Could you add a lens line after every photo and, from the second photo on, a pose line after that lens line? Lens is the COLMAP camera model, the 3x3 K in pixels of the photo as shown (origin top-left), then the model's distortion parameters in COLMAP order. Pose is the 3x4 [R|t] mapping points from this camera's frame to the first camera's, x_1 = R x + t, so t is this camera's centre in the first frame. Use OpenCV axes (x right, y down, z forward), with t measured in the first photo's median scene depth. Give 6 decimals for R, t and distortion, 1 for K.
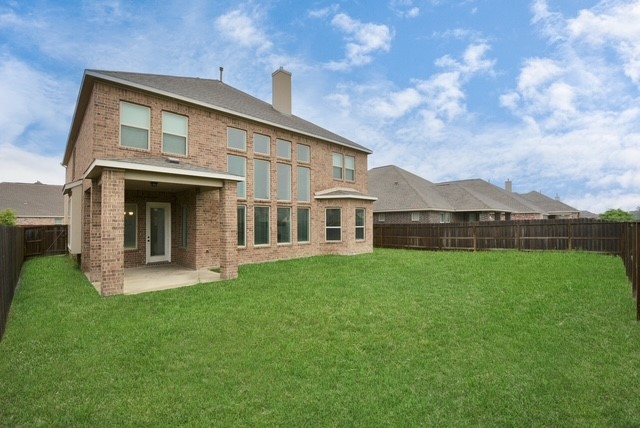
lens RADIAL K [[294.3, 0, 317.8], [0, 294.3, 216.4], [0, 0, 1]] dist [-0.003078, -0.001123]
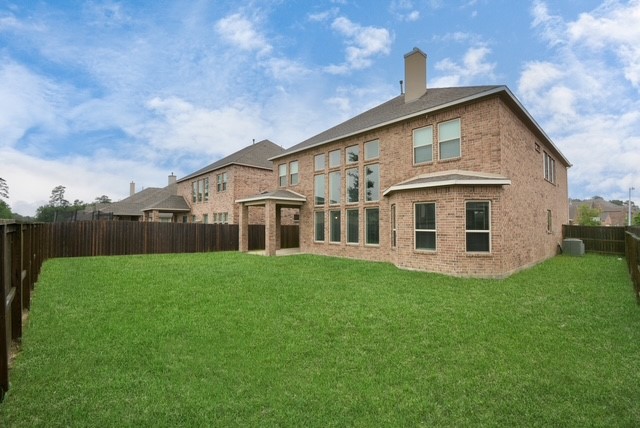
lens RADIAL K [[294.3, 0, 317.9], [0, 294.3, 216.1], [0, 0, 1]] dist [-0.003078, -0.001123]
pose [[-0.049304, -0.023878, -0.998498, 0.867176], [0.023972, 0.999398, -0.025084, 0.015972], [0.998496, -0.025173, -0.048702, 0.847451]]
